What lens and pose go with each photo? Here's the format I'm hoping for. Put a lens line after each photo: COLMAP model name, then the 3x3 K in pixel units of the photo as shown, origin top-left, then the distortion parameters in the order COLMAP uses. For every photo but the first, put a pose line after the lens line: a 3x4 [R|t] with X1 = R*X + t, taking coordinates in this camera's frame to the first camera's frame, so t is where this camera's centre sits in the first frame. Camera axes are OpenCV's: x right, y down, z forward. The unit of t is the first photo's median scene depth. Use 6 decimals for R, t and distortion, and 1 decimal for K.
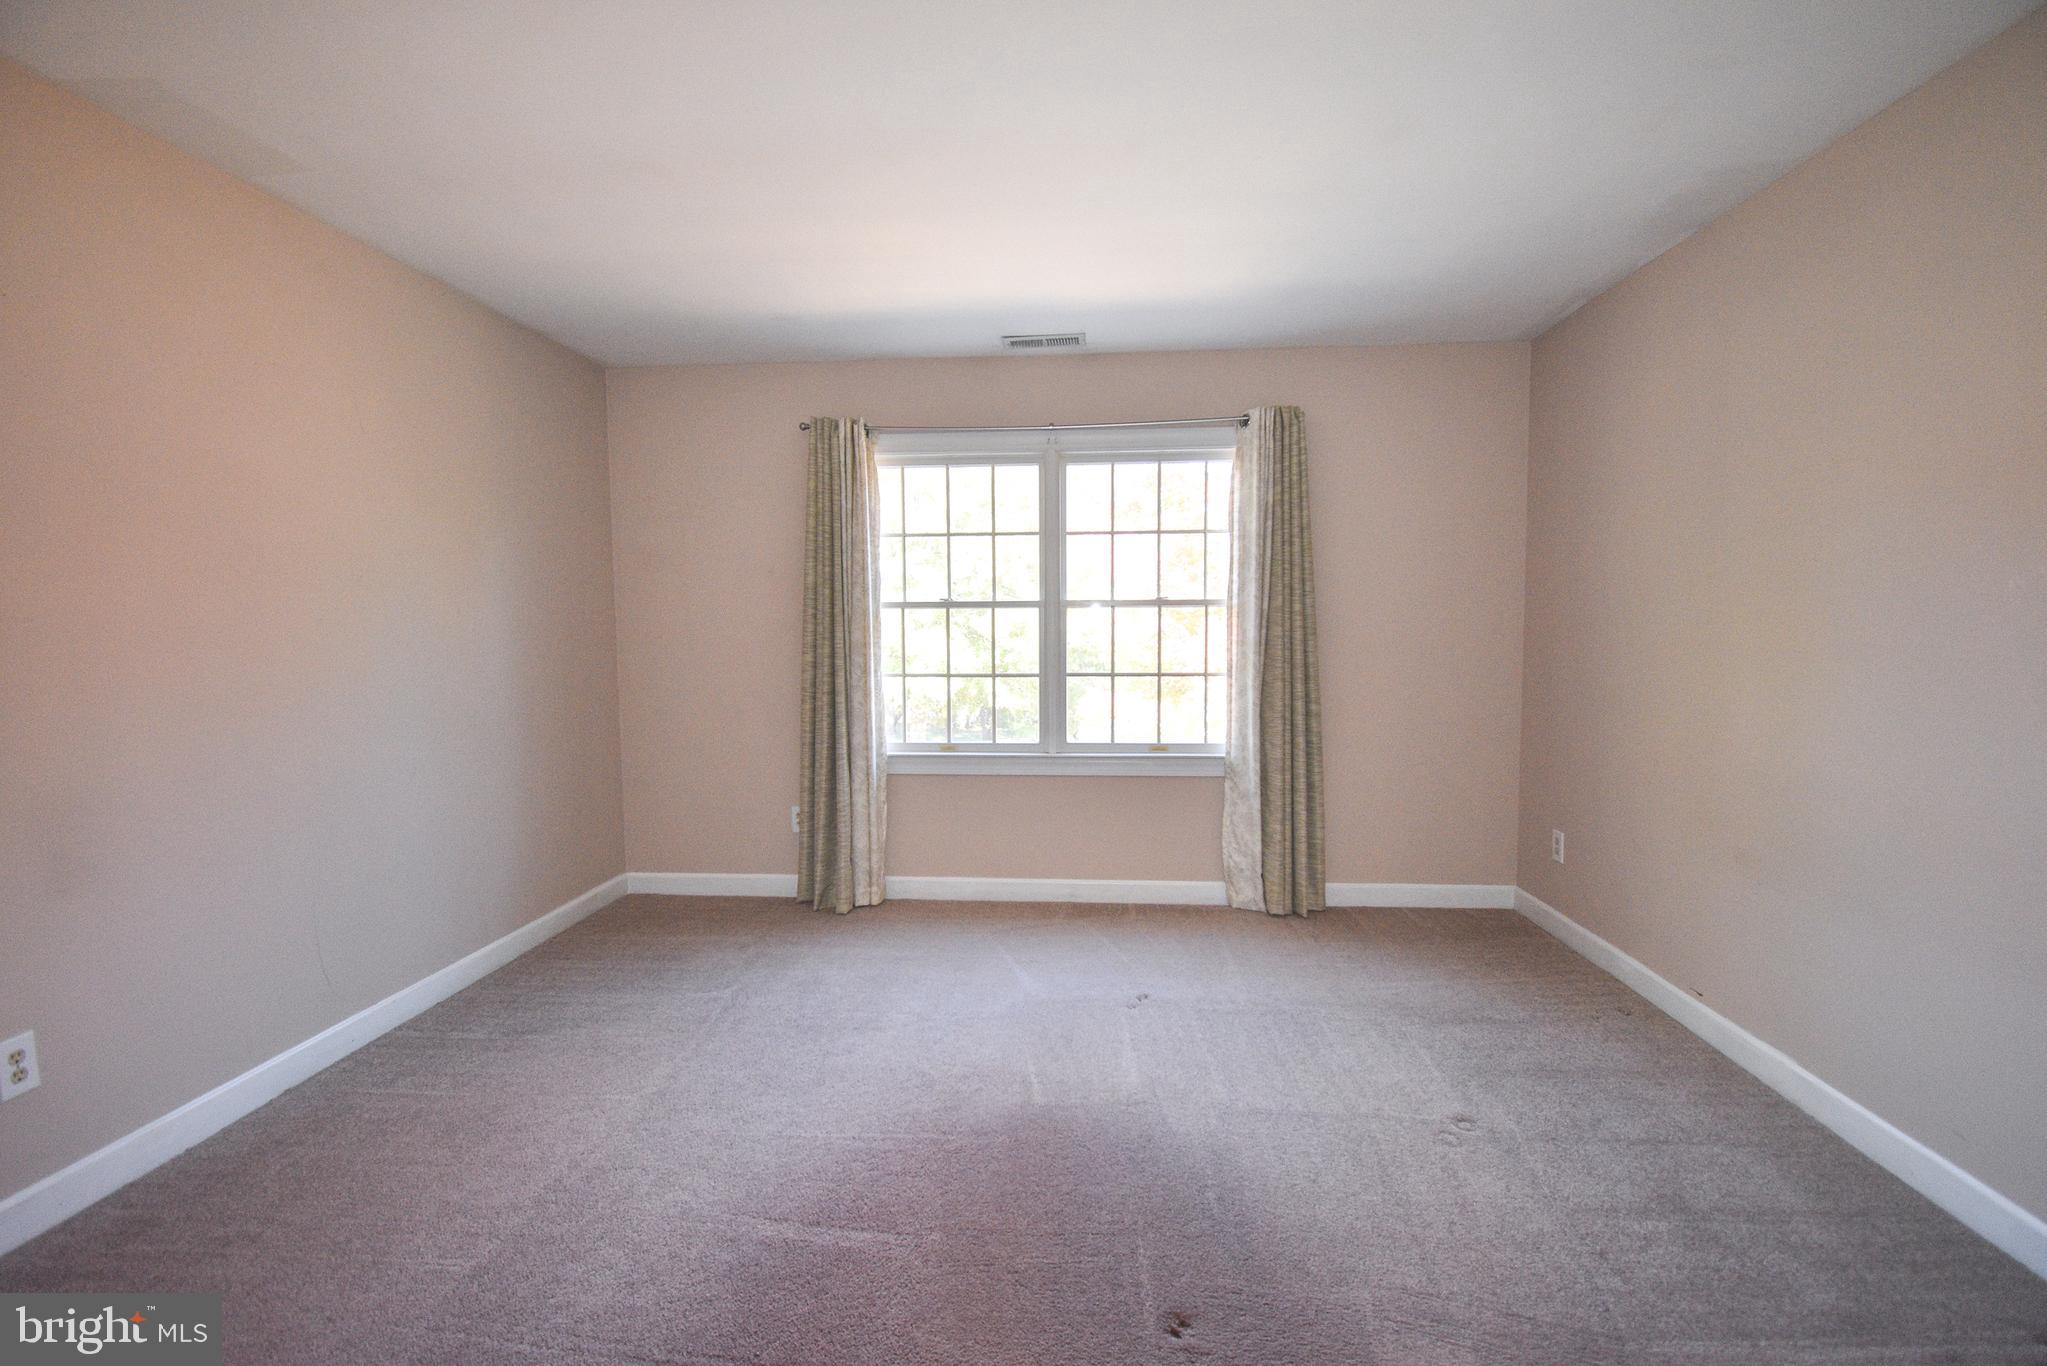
lens RADIAL K [[1164.6, 0, 1023.5], [0, 1164.6, 683.0], [0, 0, 1]] dist [0.002596, 0.000040]
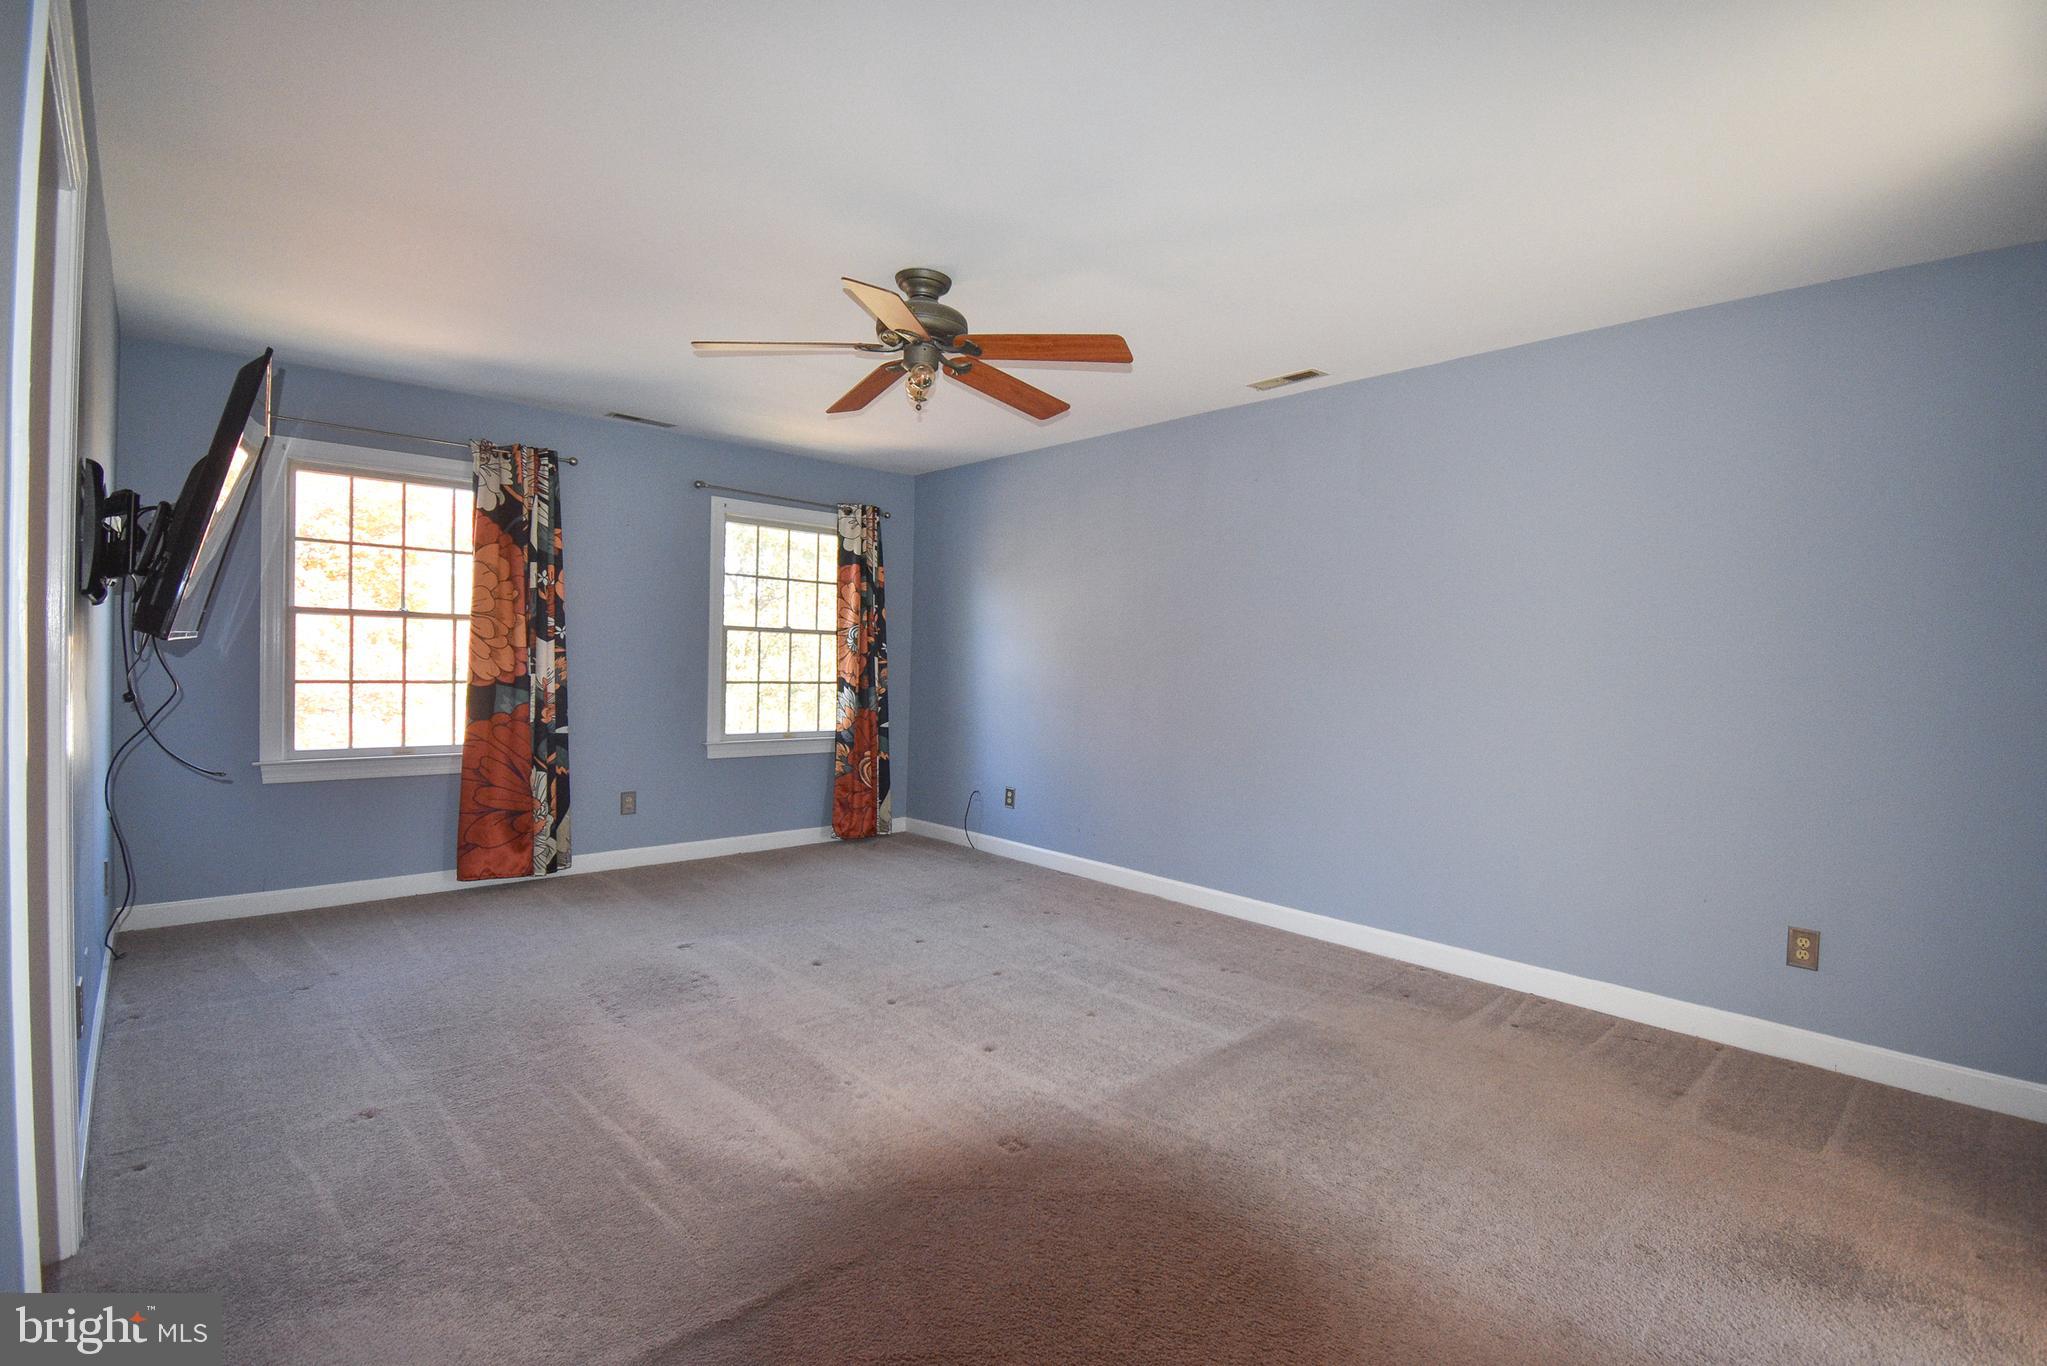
lens RADIAL K [[934.9, 0, 1016.4], [0, 934.9, 681.2], [0, 0, 1]] dist [0.007567, -0.019310]
pose [[0.671063, 0.001904, 0.741398, -0.216159], [0.004147, 0.999971, -0.006322, -0.000080], [-0.741389, 0.007317, 0.671036, 0.021904]]
